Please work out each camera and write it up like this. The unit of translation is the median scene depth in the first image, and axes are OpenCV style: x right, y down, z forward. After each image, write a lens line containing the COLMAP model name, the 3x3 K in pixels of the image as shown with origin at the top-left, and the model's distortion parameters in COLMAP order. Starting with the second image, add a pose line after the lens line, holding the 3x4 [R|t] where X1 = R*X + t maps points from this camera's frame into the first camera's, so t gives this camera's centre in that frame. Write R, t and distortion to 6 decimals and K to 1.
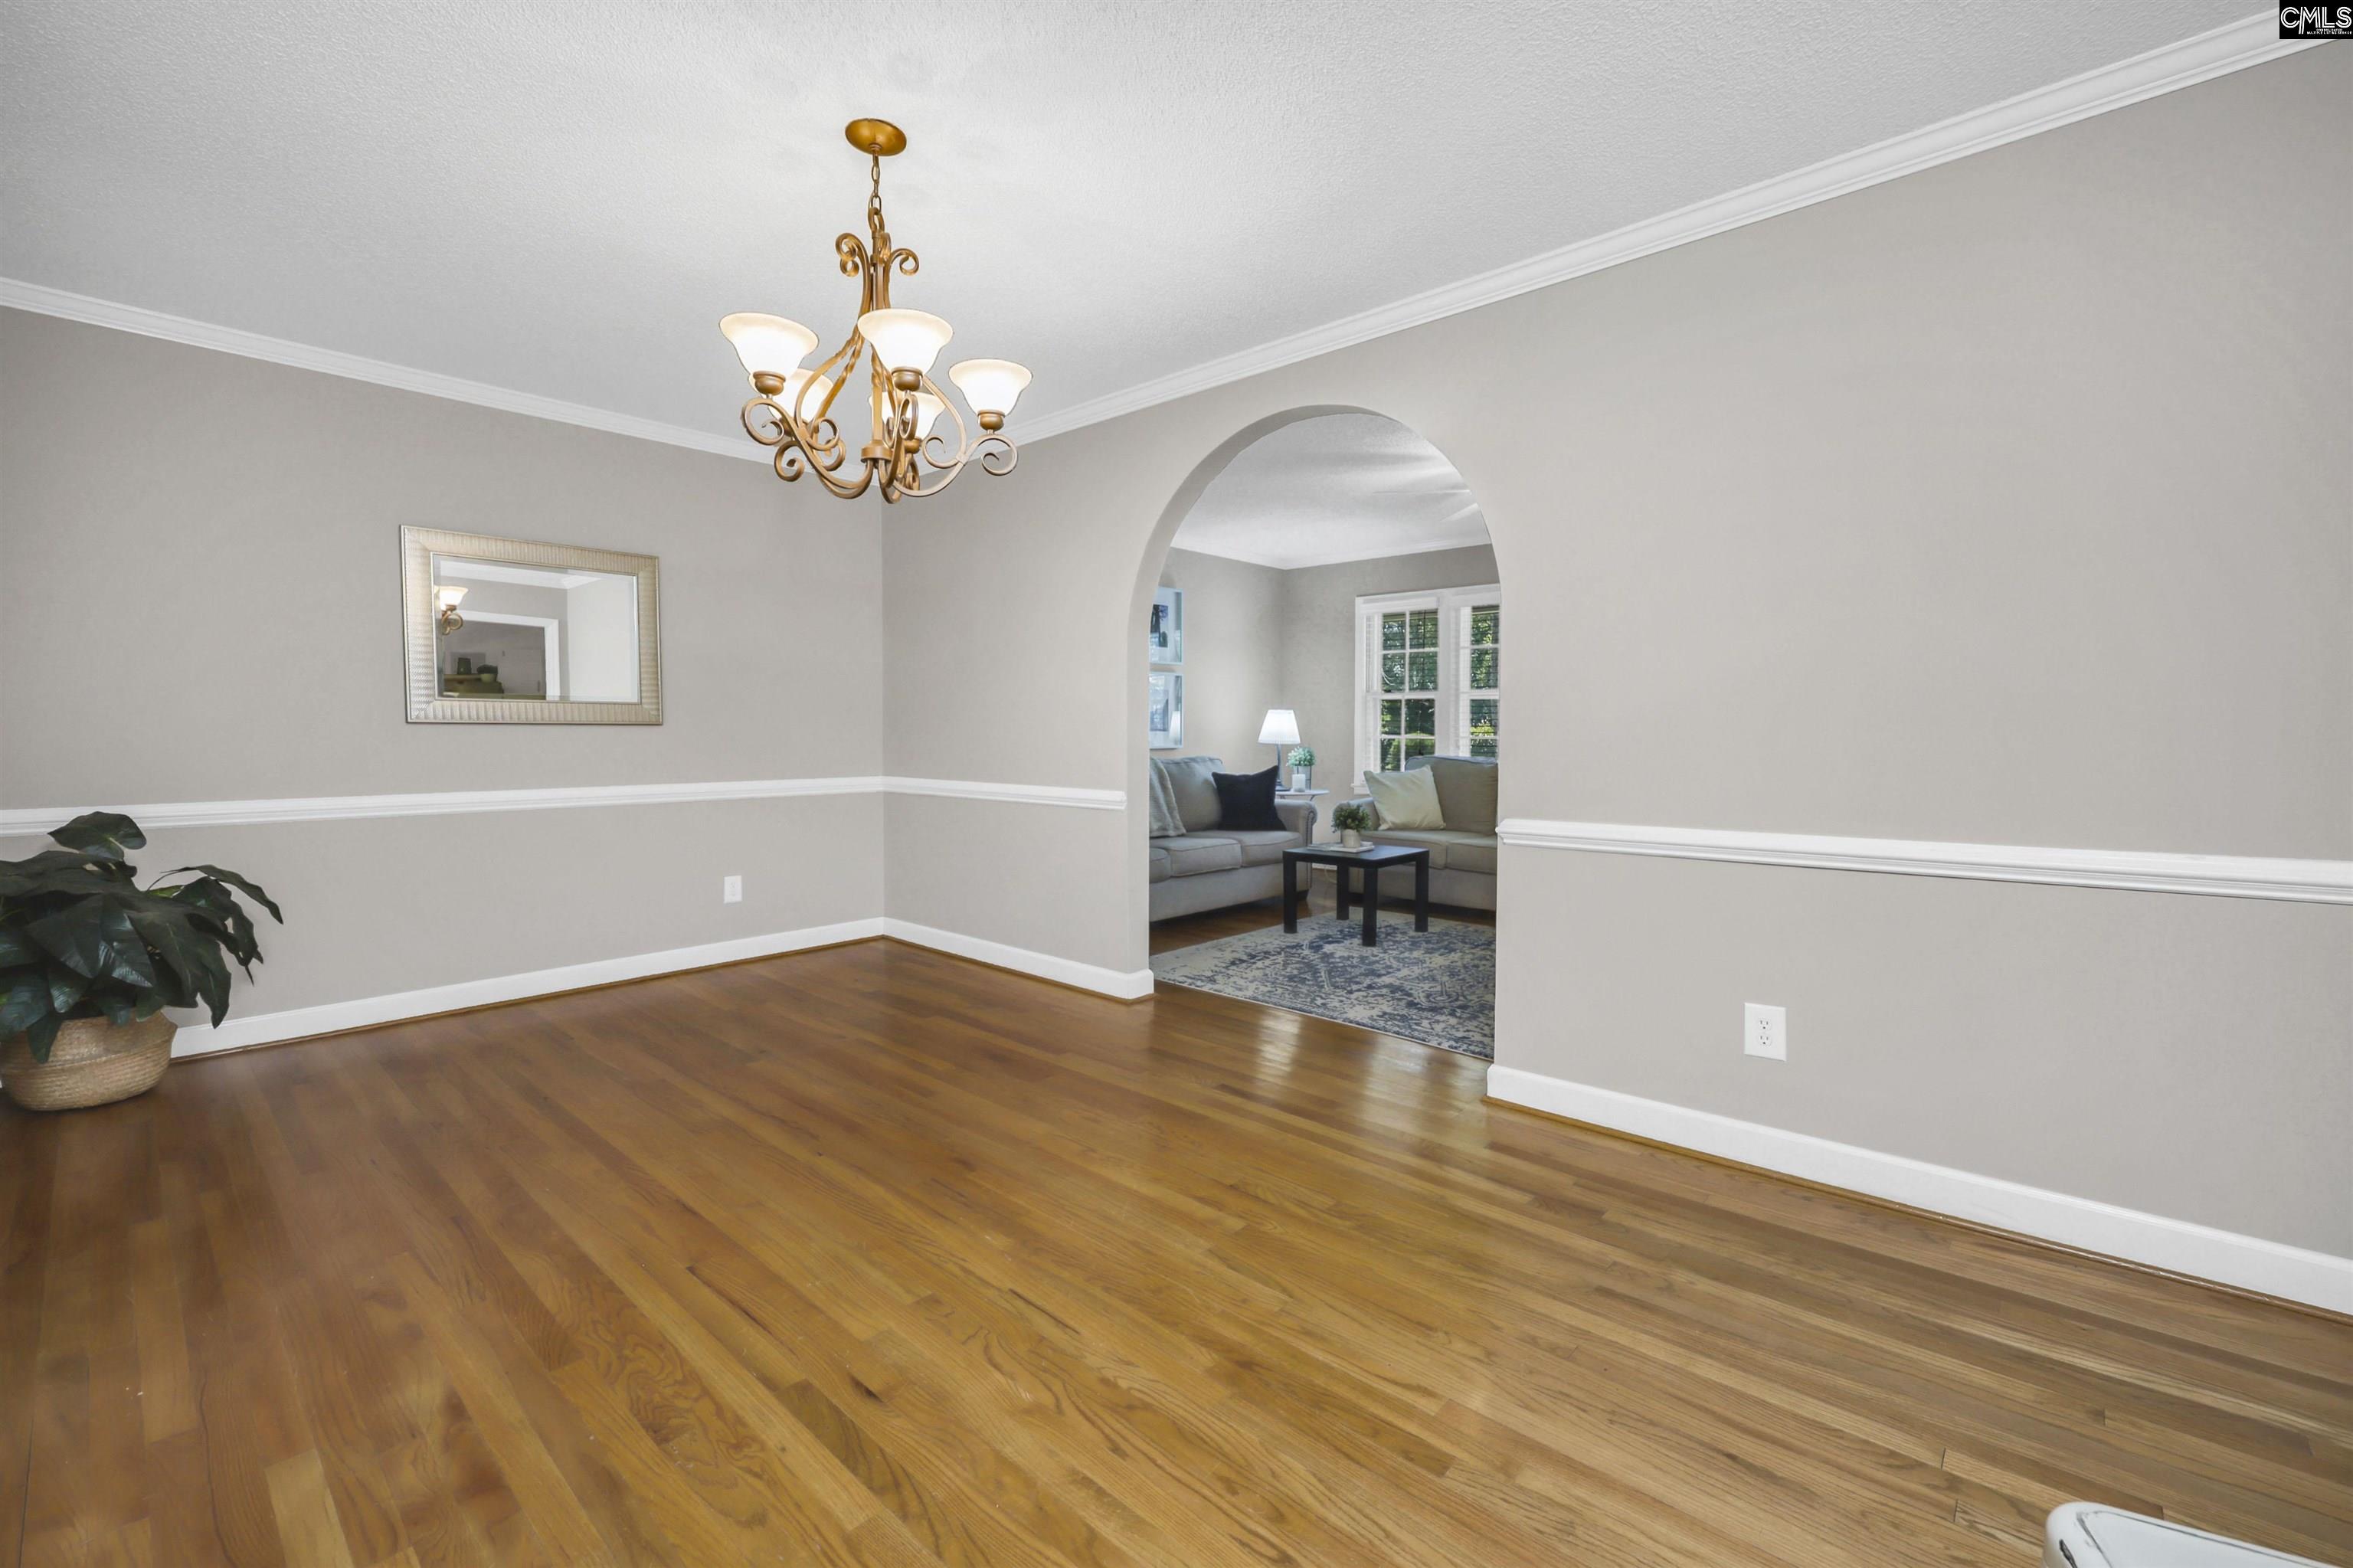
lens RADIAL K [[974.7, 0, 1192.8], [0, 974.7, 763.4], [0, 0, 1]] dist [0.000117, -0.000013]
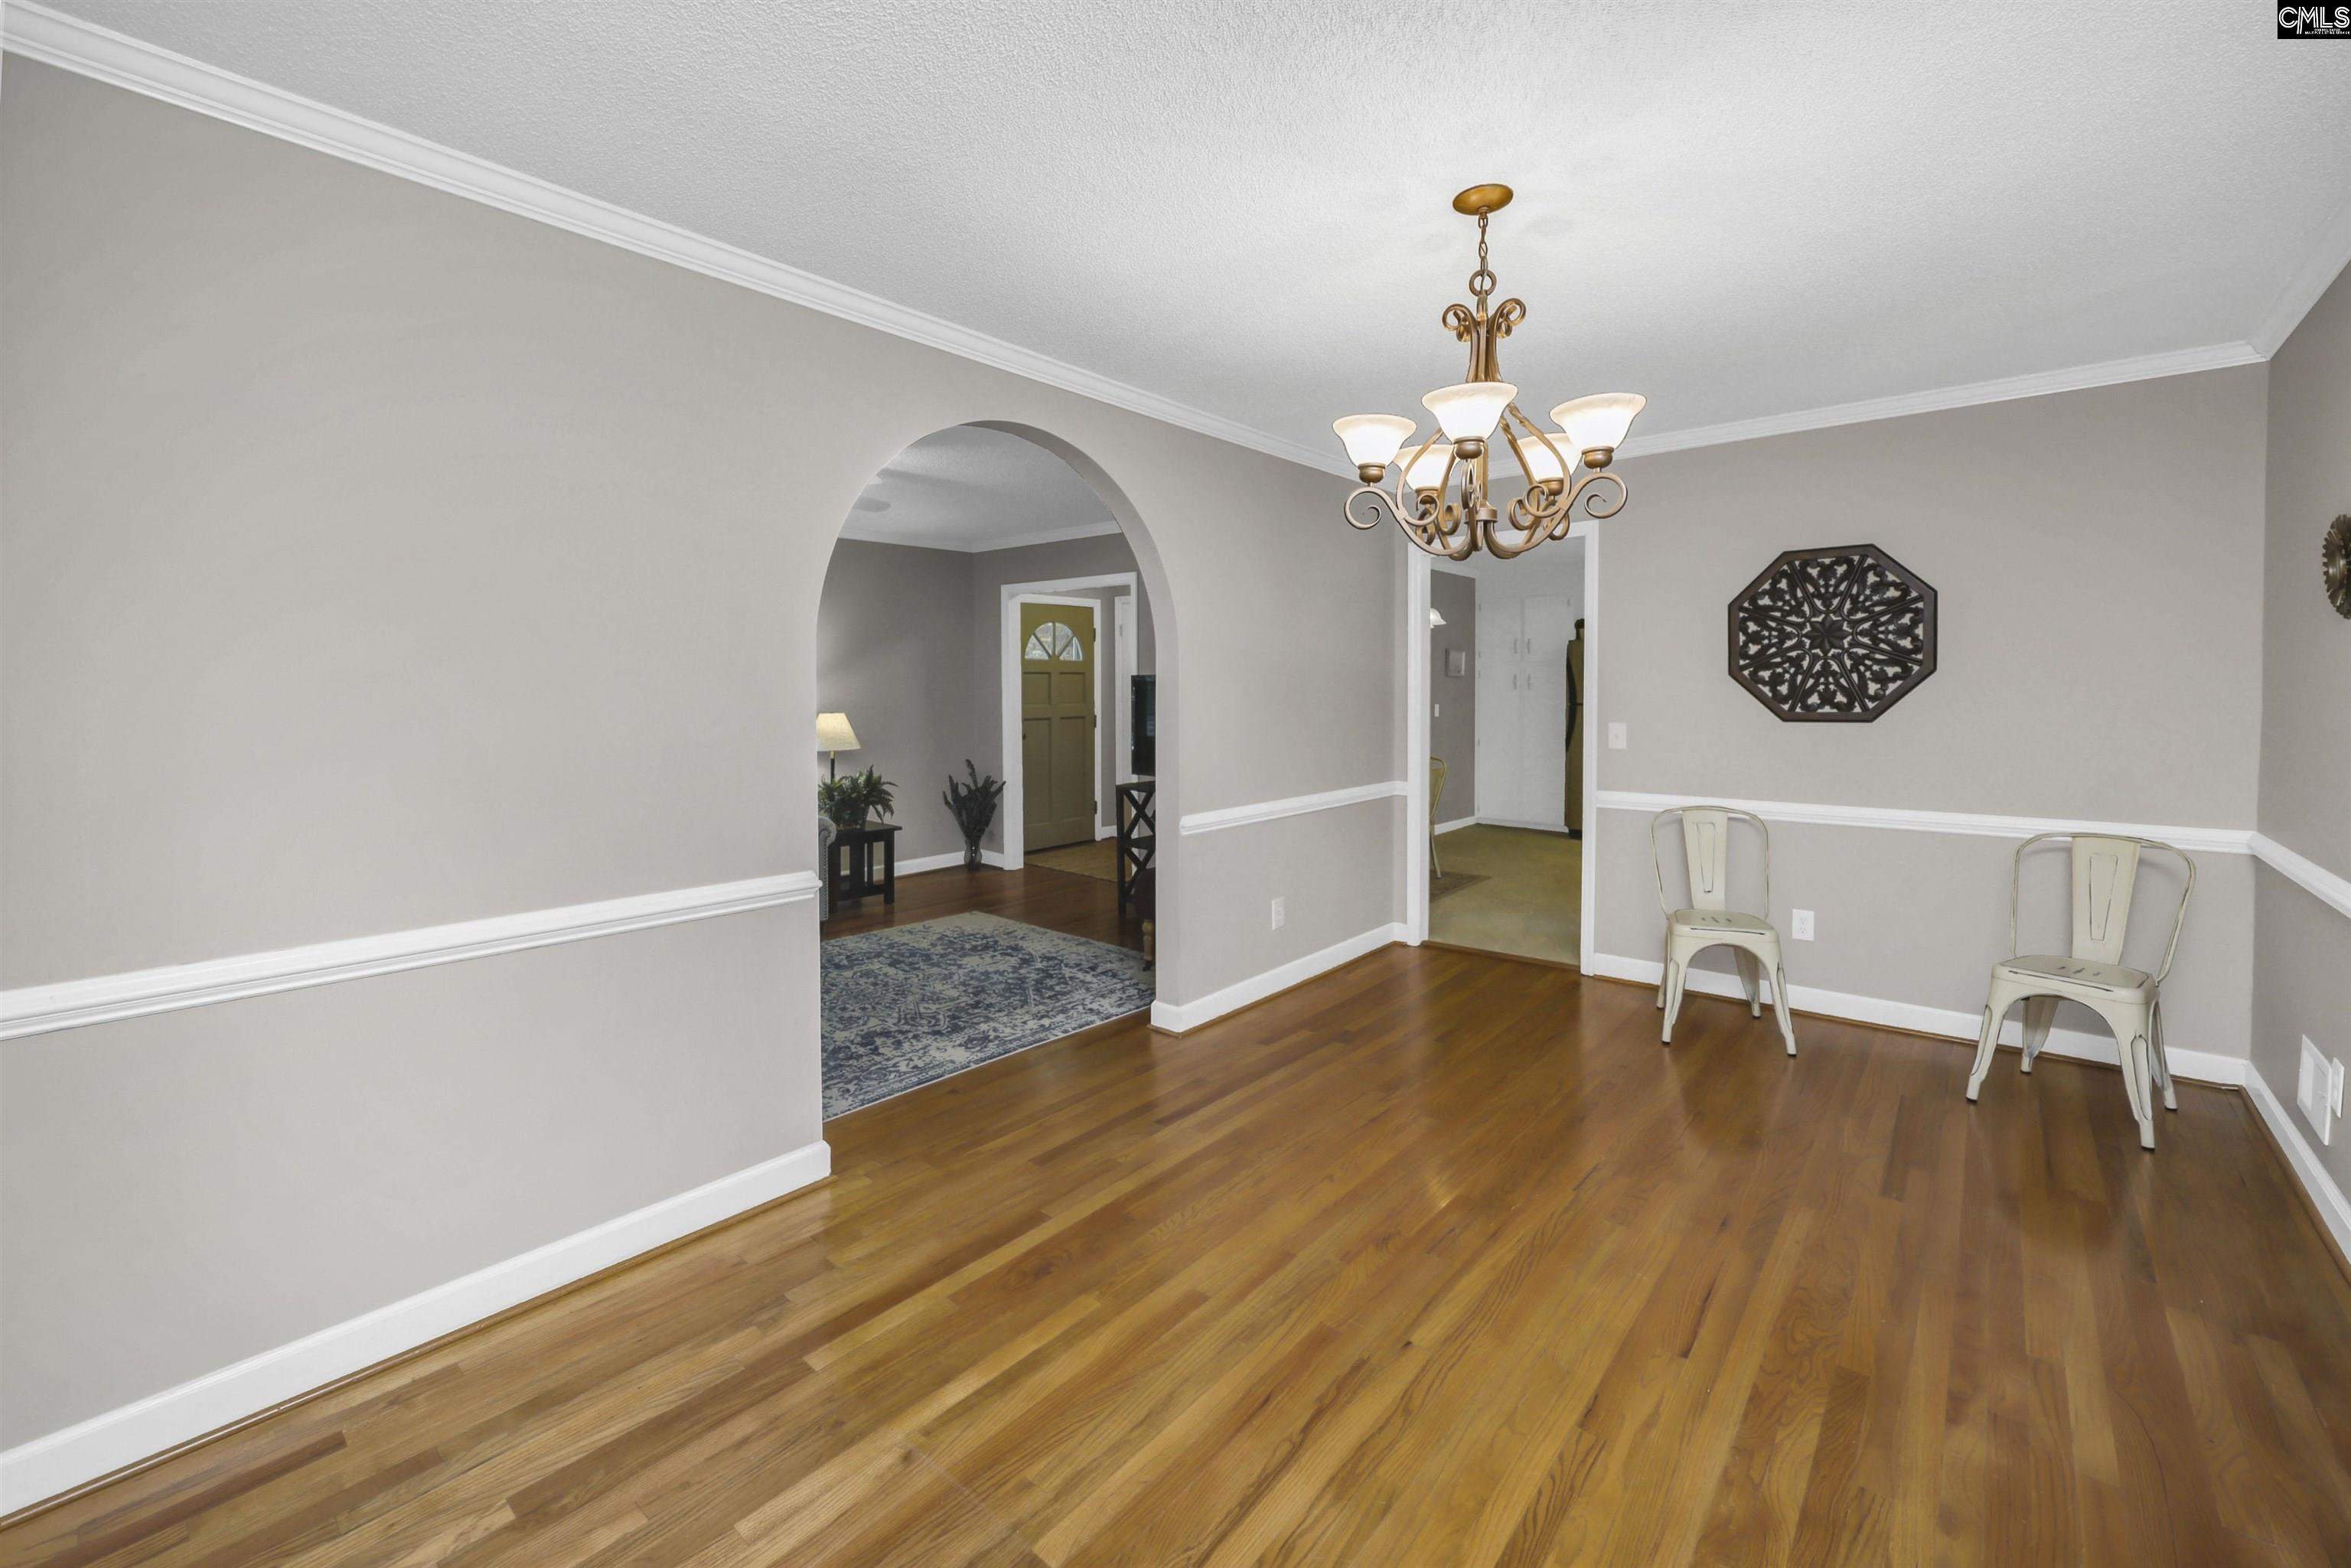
lens RADIAL K [[985.2, 0, 1149.7], [0, 985.2, 705.7], [0, 0, 1]] dist [0.000859, 0.000126]
pose [[-0.012947, -0.017788, 0.999758, -1.267806], [0.035518, 0.999203, 0.018238, -0.156088], [-0.999285, 0.035746, -0.012305, 1.292801]]
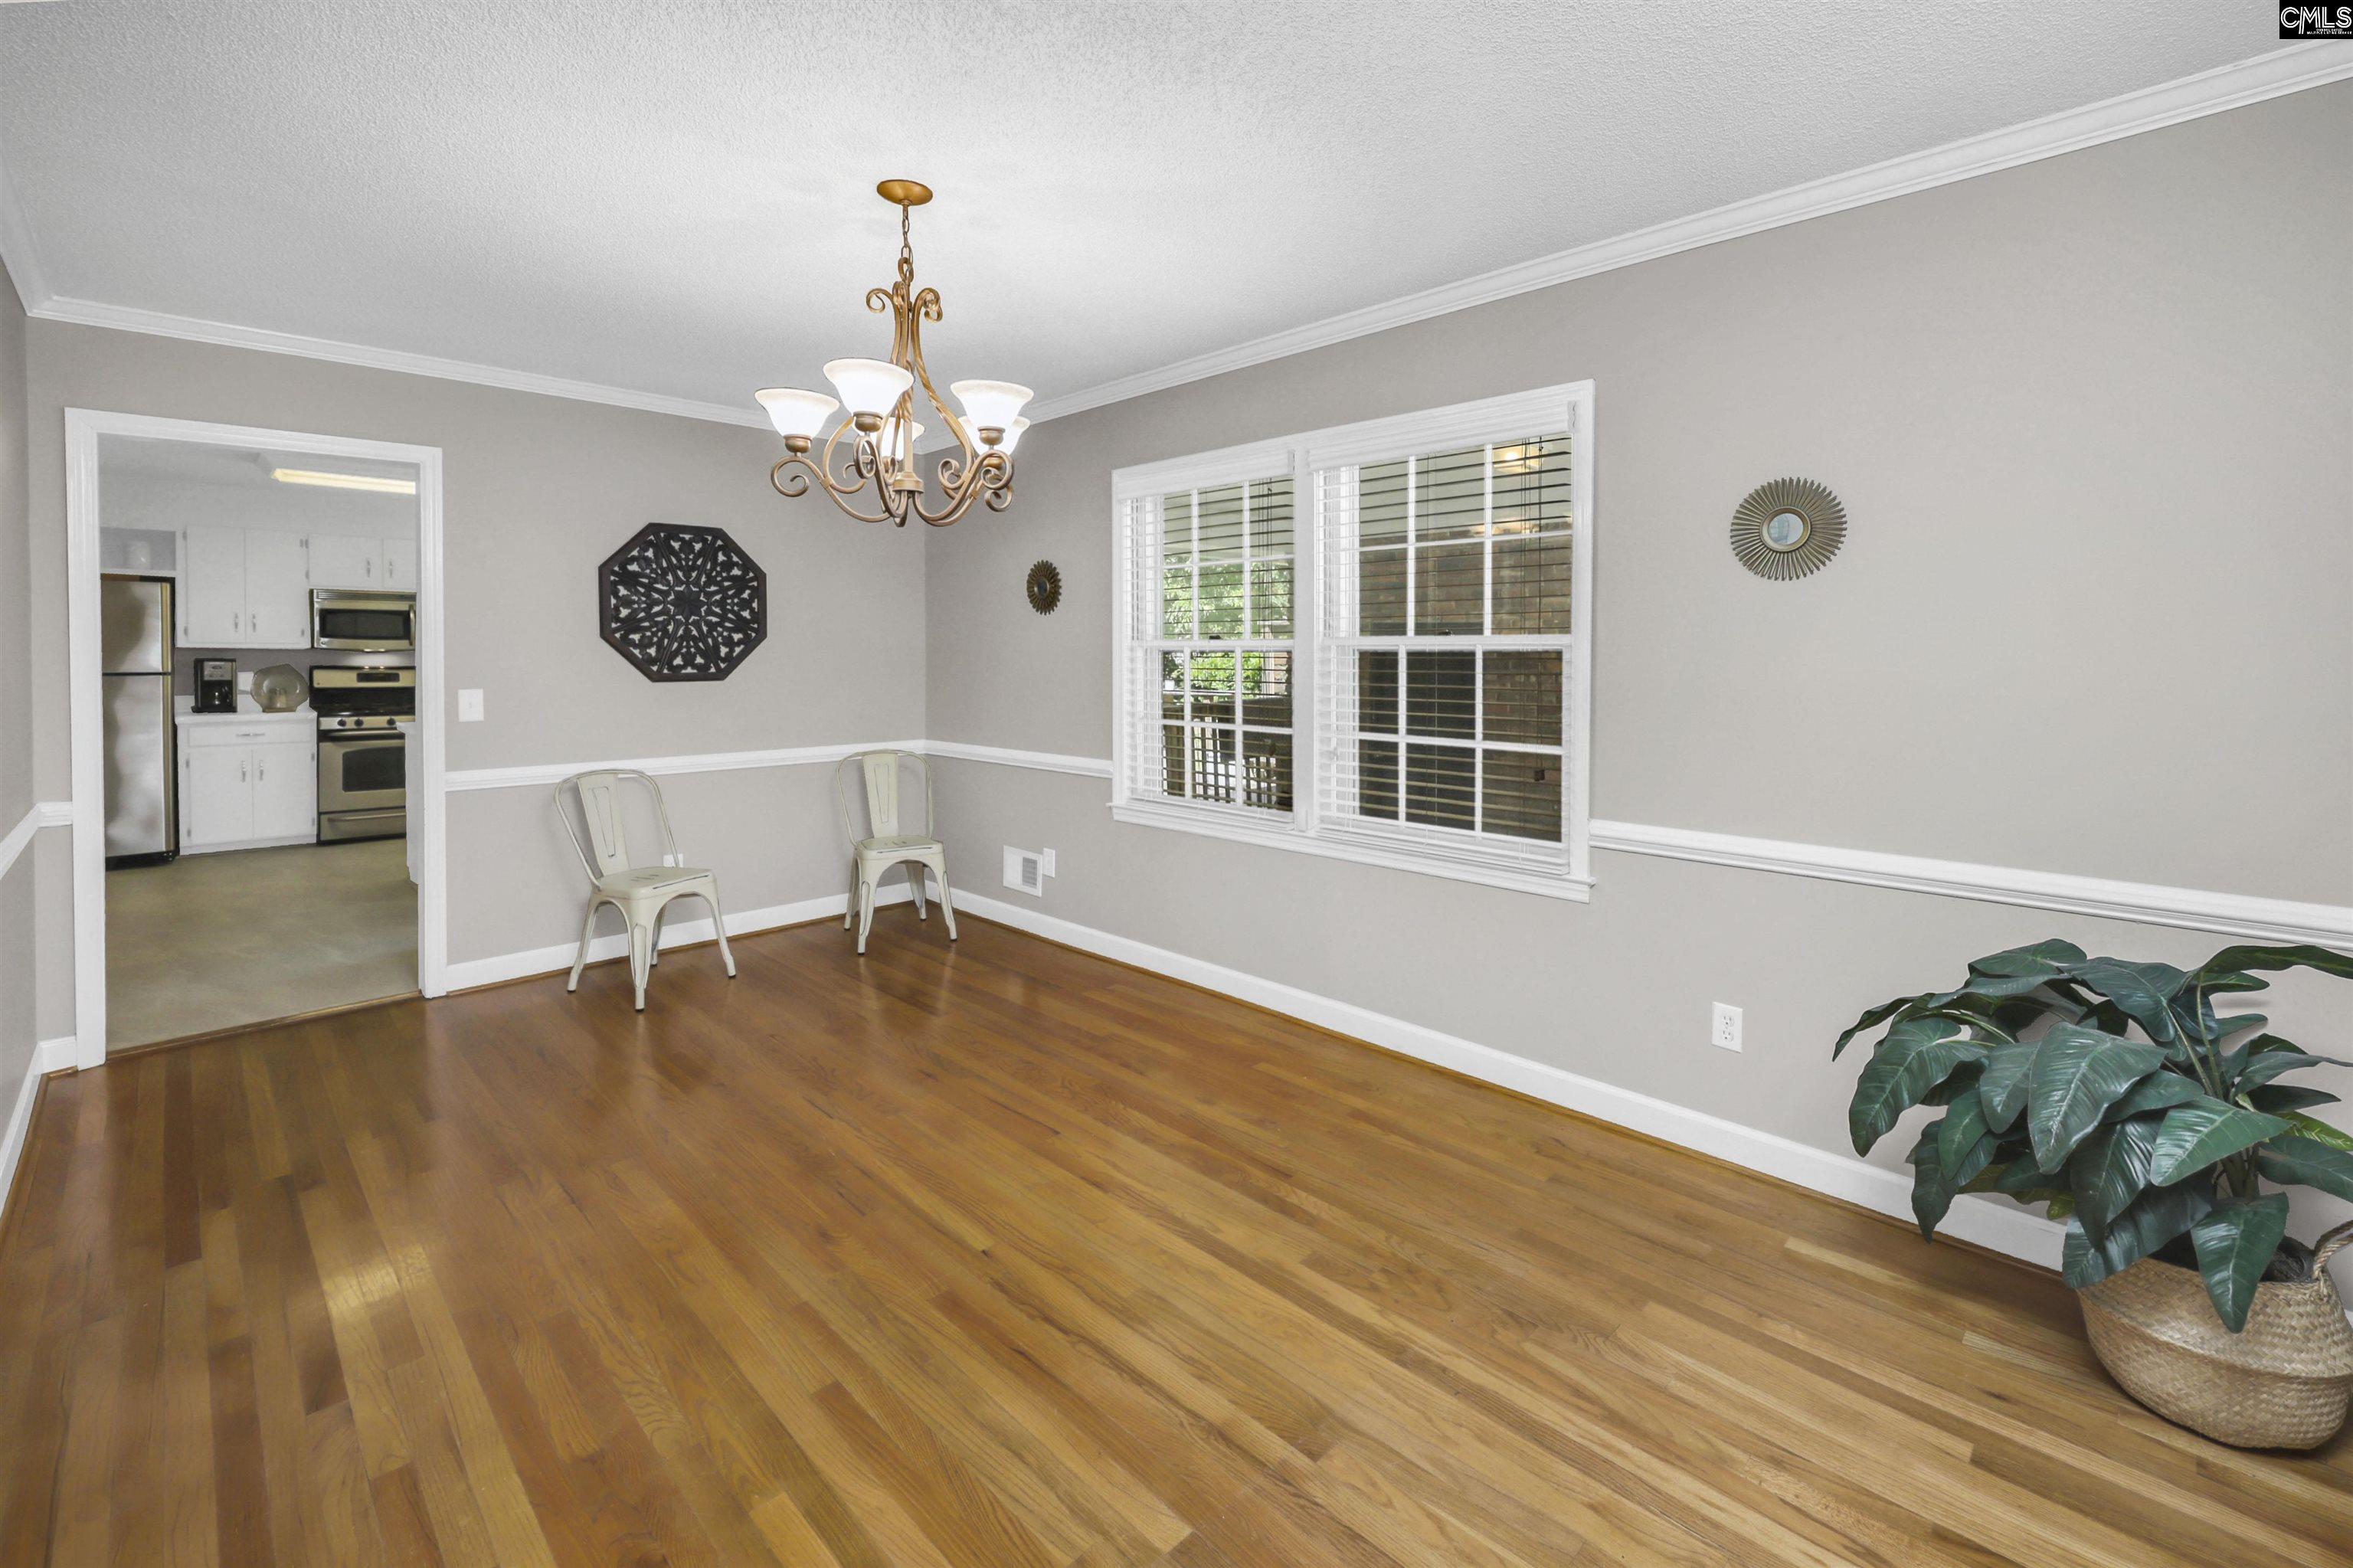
lens RADIAL K [[1004.3, 0, 1204.3], [0, 1004.3, 672.4], [0, 0, 1]] dist [0.002955, 0.000415]
pose [[-0.999158, -0.005095, 0.040706, -0.656073], [-0.002910, 0.998560, 0.053562, -0.179143], [-0.040920, 0.053399, -0.997734, 2.004962]]
